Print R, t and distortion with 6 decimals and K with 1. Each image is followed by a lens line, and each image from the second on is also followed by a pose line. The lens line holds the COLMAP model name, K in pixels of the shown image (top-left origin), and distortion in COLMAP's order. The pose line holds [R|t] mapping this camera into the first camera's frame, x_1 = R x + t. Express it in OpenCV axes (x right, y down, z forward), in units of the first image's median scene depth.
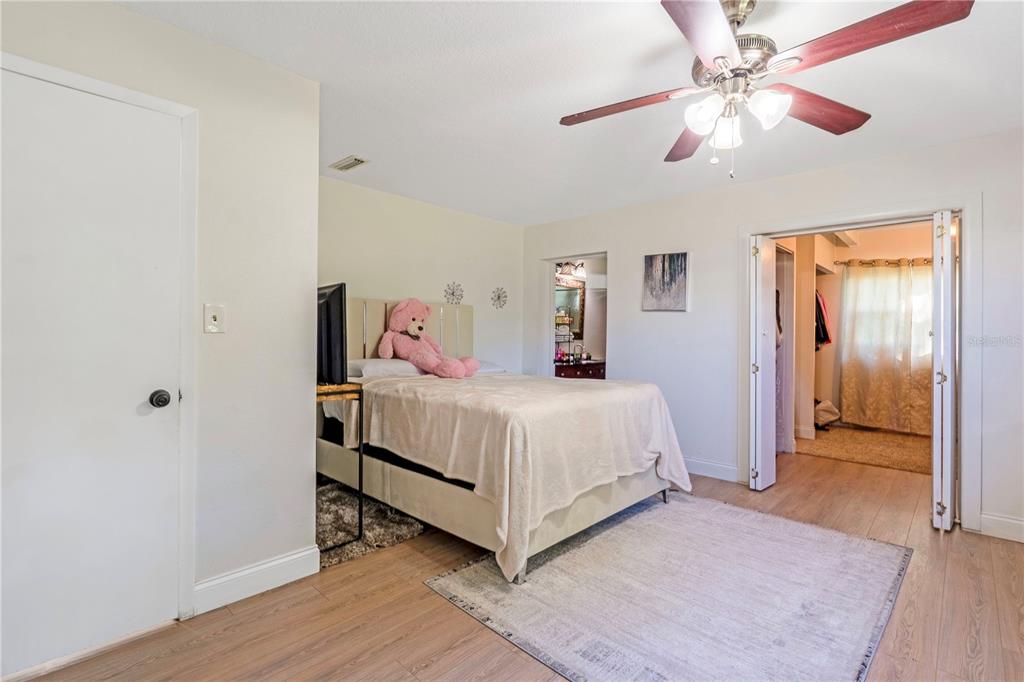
lens RADIAL K [[474.7, 0, 515.9], [0, 474.7, 341.4], [0, 0, 1]] dist [-0.001342, -0.000251]
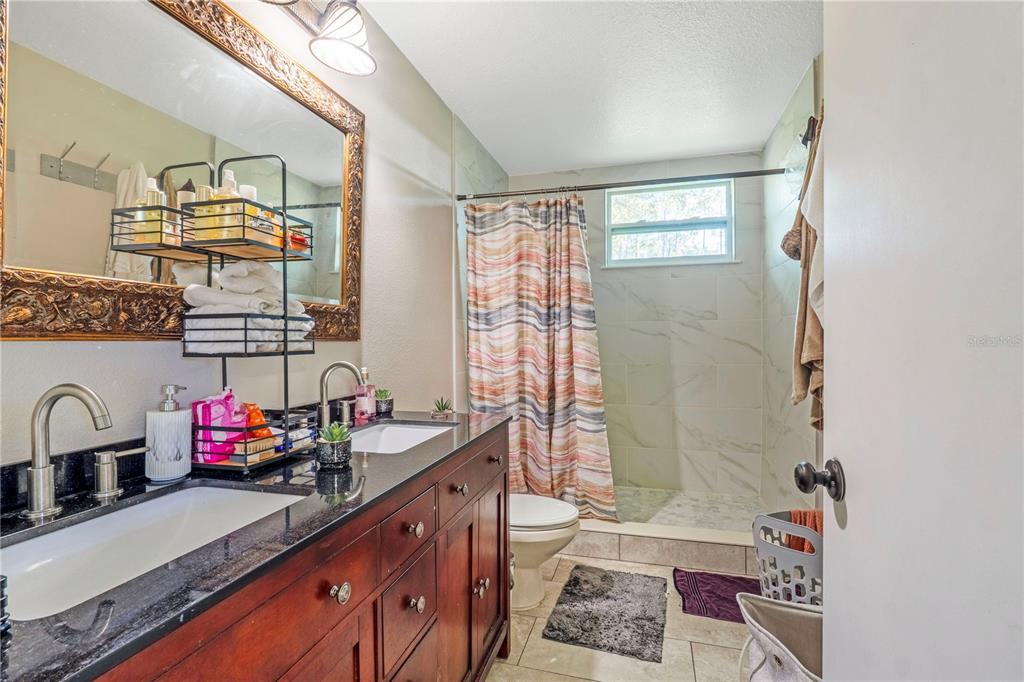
lens RADIAL K [[474.7, 0, 515.9], [0, 474.7, 341.4], [0, 0, 1]] dist [-0.001342, -0.000251]
pose [[0.889885, -0.013282, 0.455991, 0.103395], [0.013193, 0.999907, 0.003379, -0.002614], [-0.455994, 0.003009, 0.889978, 0.758169]]
